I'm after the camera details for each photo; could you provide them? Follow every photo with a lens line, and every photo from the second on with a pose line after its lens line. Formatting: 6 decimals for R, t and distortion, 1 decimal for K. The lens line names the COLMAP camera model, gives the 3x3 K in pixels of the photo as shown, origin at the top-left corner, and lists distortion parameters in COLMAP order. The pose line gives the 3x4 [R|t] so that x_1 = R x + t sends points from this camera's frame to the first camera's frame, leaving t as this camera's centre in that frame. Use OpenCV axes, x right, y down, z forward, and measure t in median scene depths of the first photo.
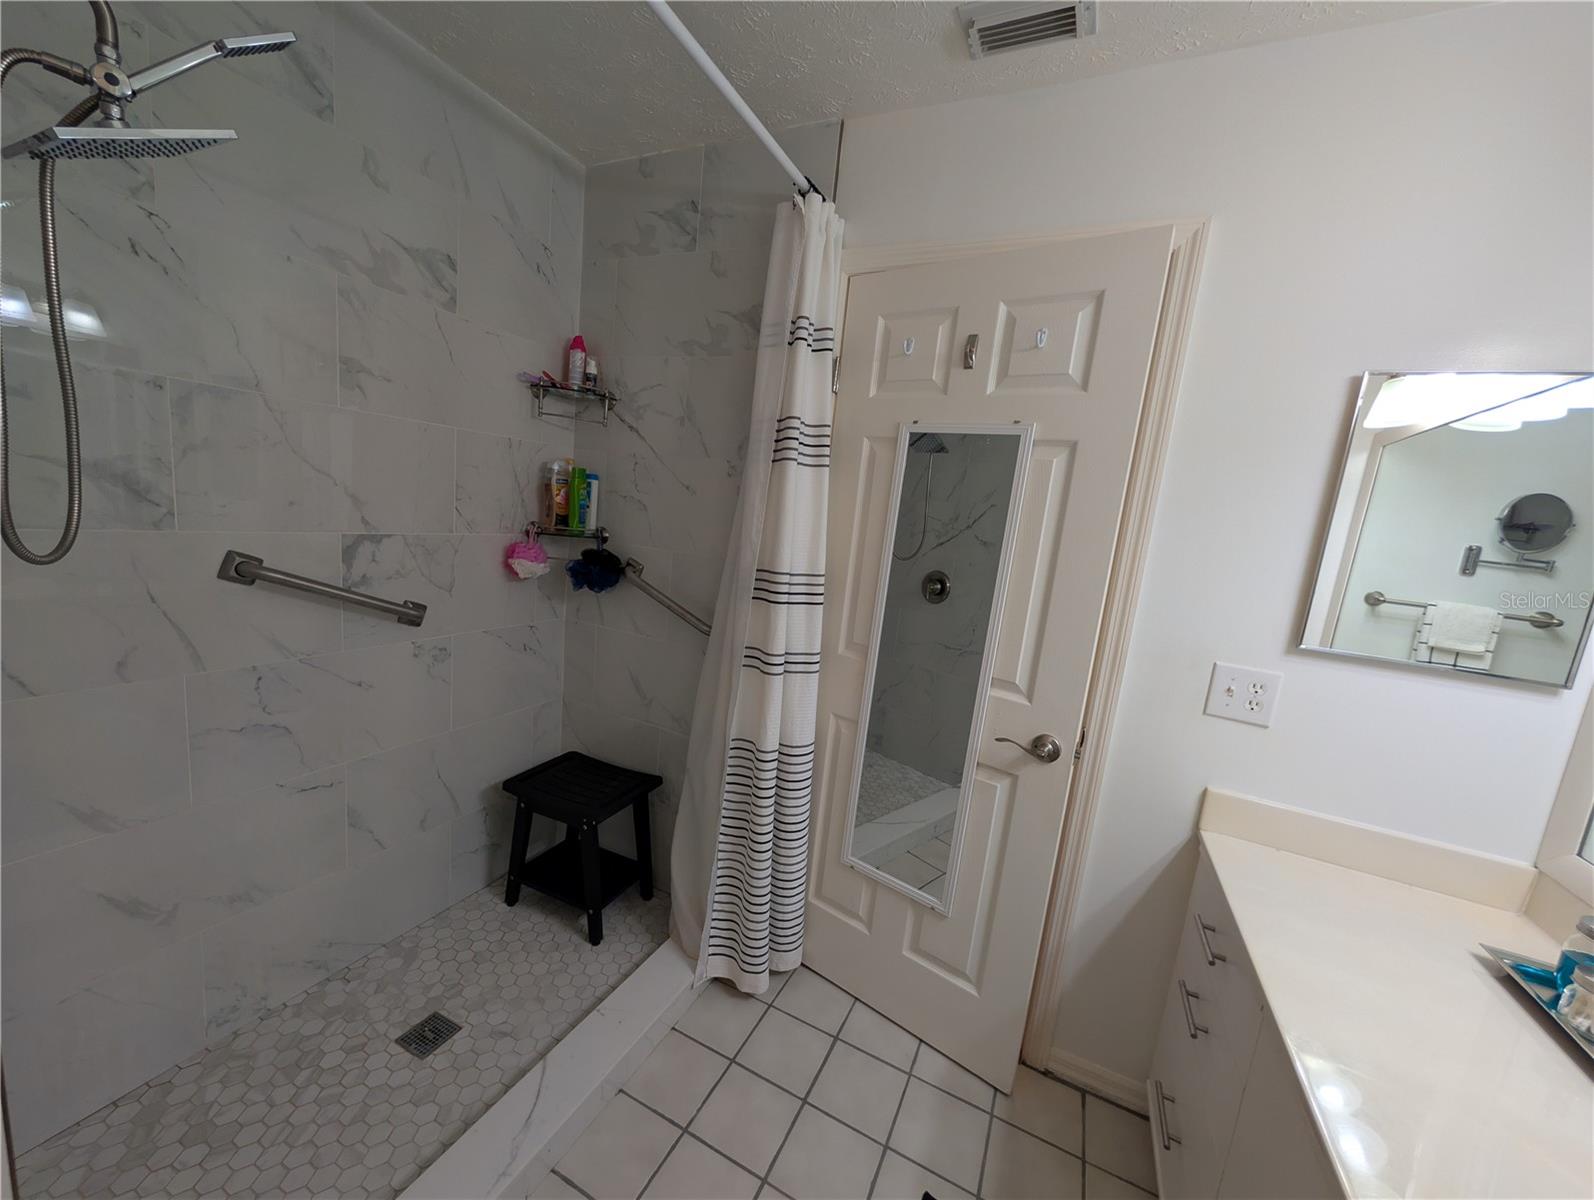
lens RADIAL K [[605.2, 0, 798.3], [0, 605.2, 607.1], [0, 0, 1]] dist [-0.000349, -0.000090]
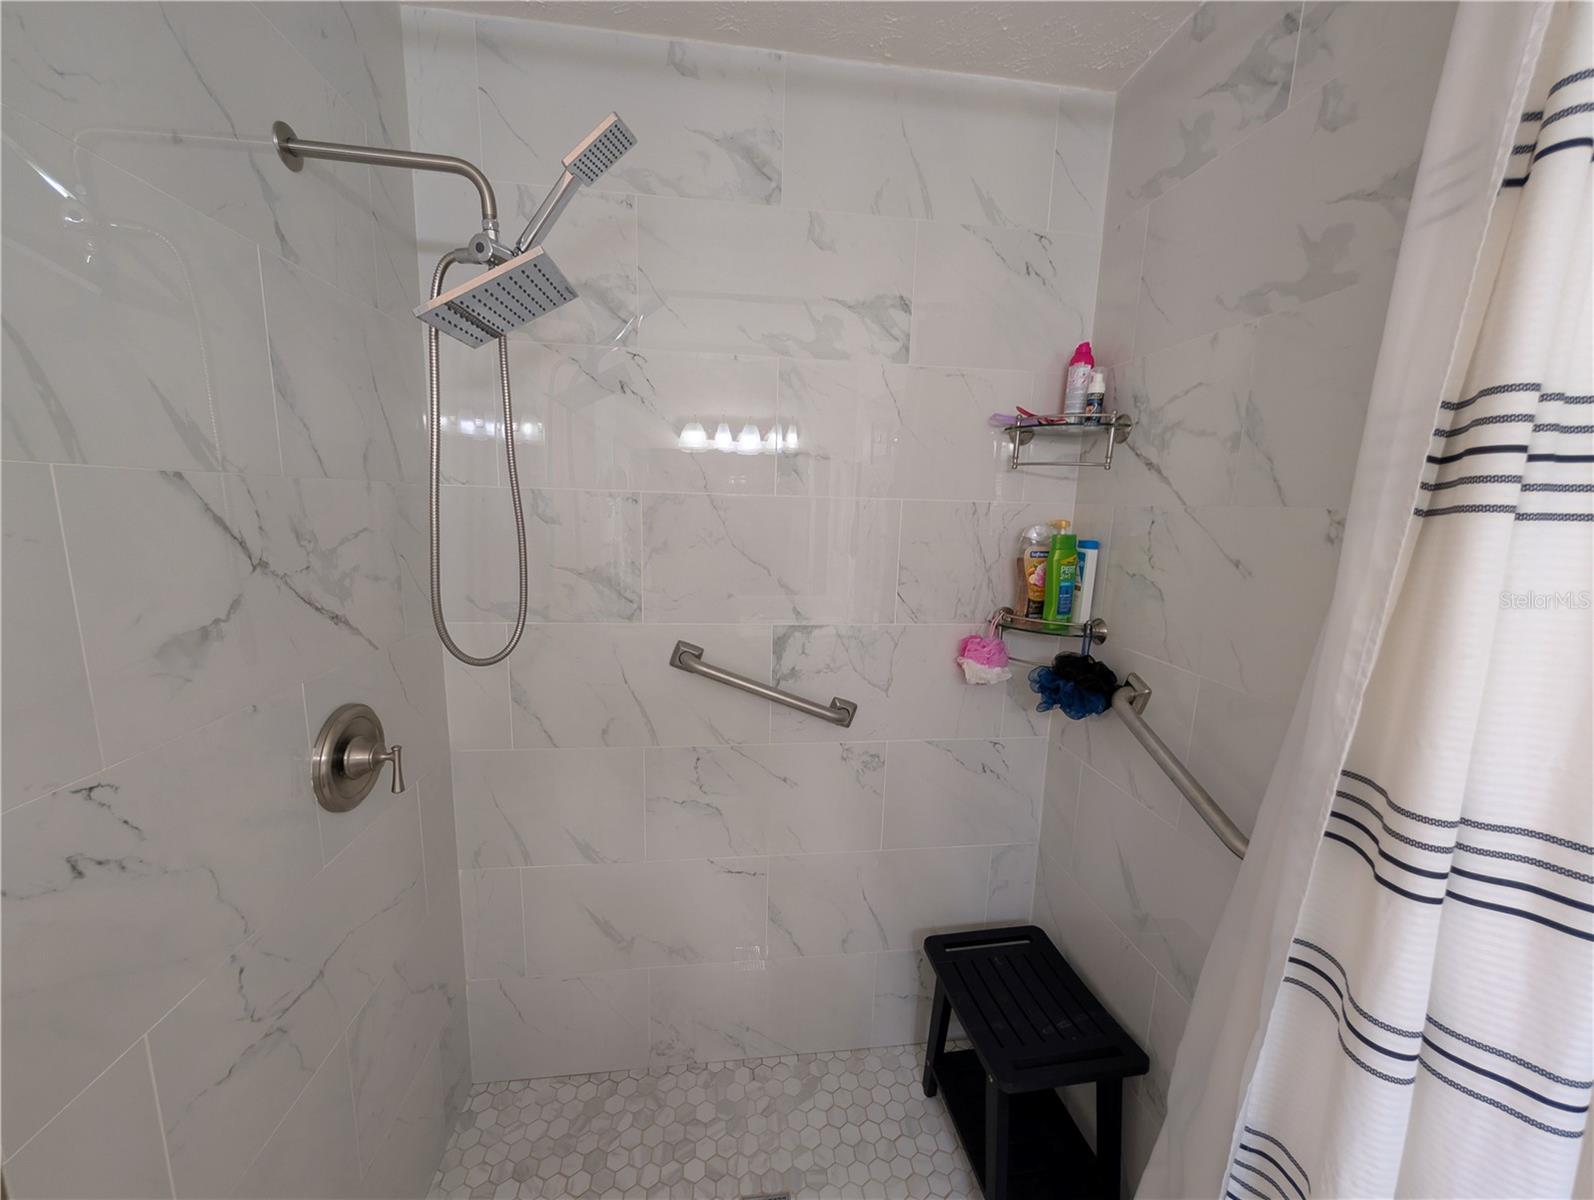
lens RADIAL K [[605.2, 0, 798.3], [0, 605.2, 607.1], [0, 0, 1]] dist [-0.000349, -0.000090]
pose [[0.539725, 0.056321, -0.839955, 0.061167], [-0.106919, 0.994266, -0.002035, -0.124907], [0.835024, 0.090906, 0.542652, 0.418868]]
